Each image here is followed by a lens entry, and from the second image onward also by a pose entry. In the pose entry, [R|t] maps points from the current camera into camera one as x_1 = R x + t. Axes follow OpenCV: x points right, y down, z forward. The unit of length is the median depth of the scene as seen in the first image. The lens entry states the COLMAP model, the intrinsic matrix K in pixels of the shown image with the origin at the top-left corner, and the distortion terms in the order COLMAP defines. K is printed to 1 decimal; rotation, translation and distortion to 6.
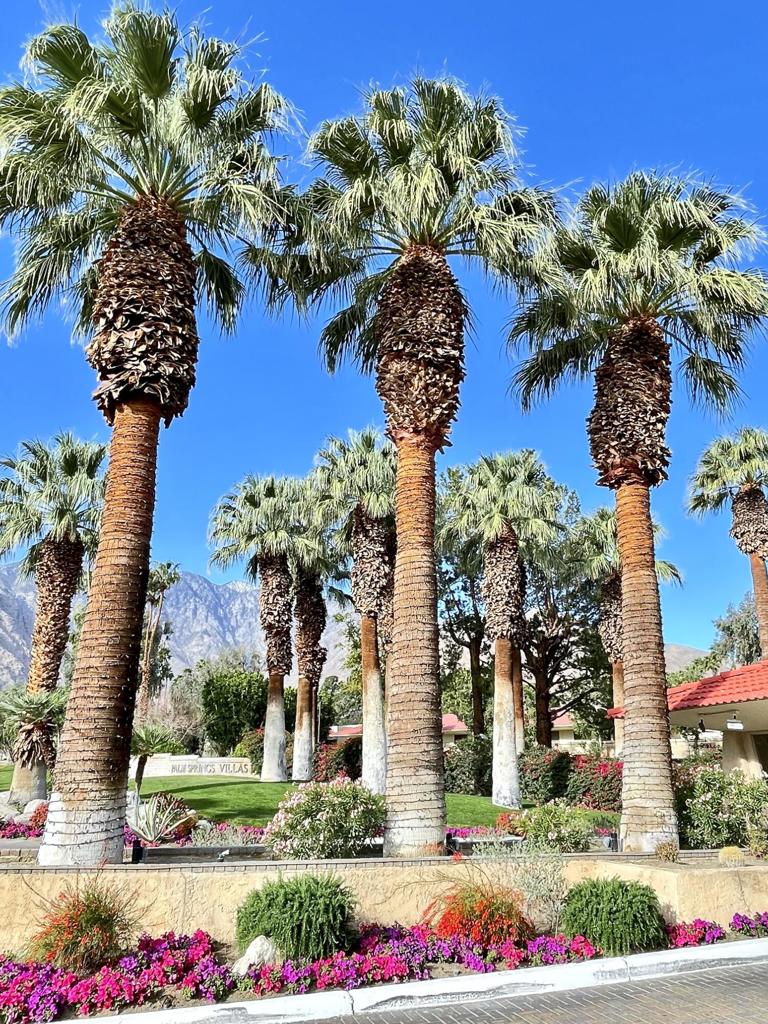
lens RADIAL K [[760.6, 0, 378.8], [0, 760.6, 515.3], [0, 0, 1]] dist [0.007140, -0.013233]
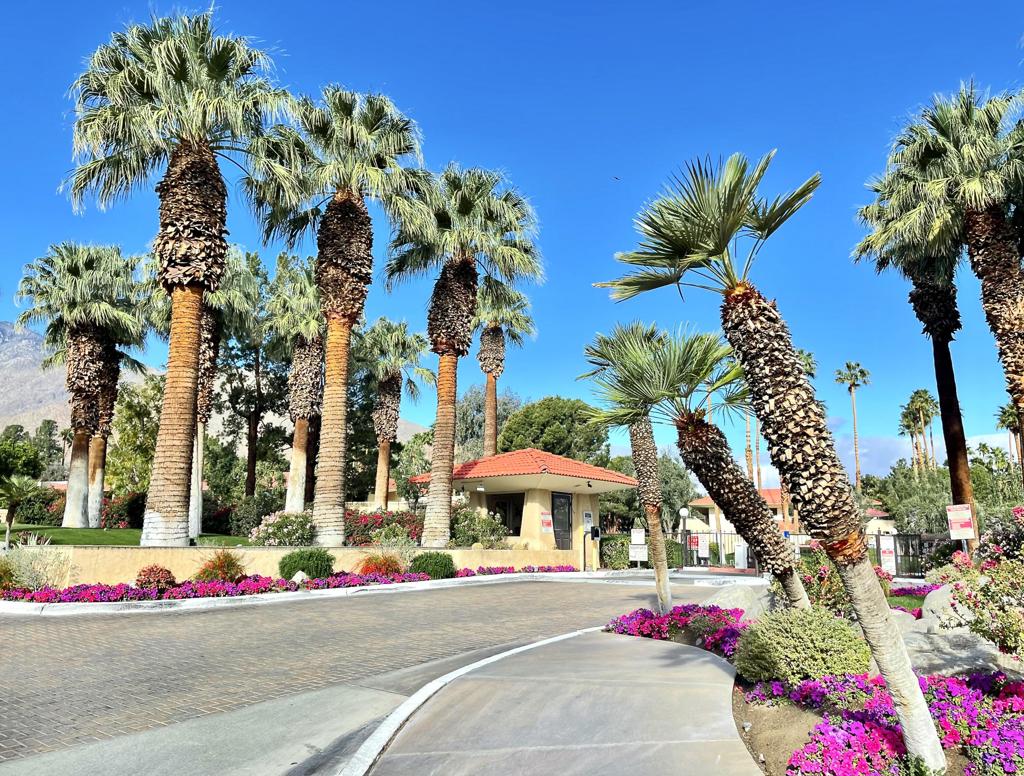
lens RADIAL K [[971.8, 0, 511.0], [0, 971.8, 391.8], [0, 0, 1]] dist [0.009098, 0.000000]
pose [[0.862147, 0.080190, 0.500273, -0.663286], [-0.162376, 0.979046, 0.122896, -0.256916], [-0.479935, -0.187186, 0.857102, -1.012813]]
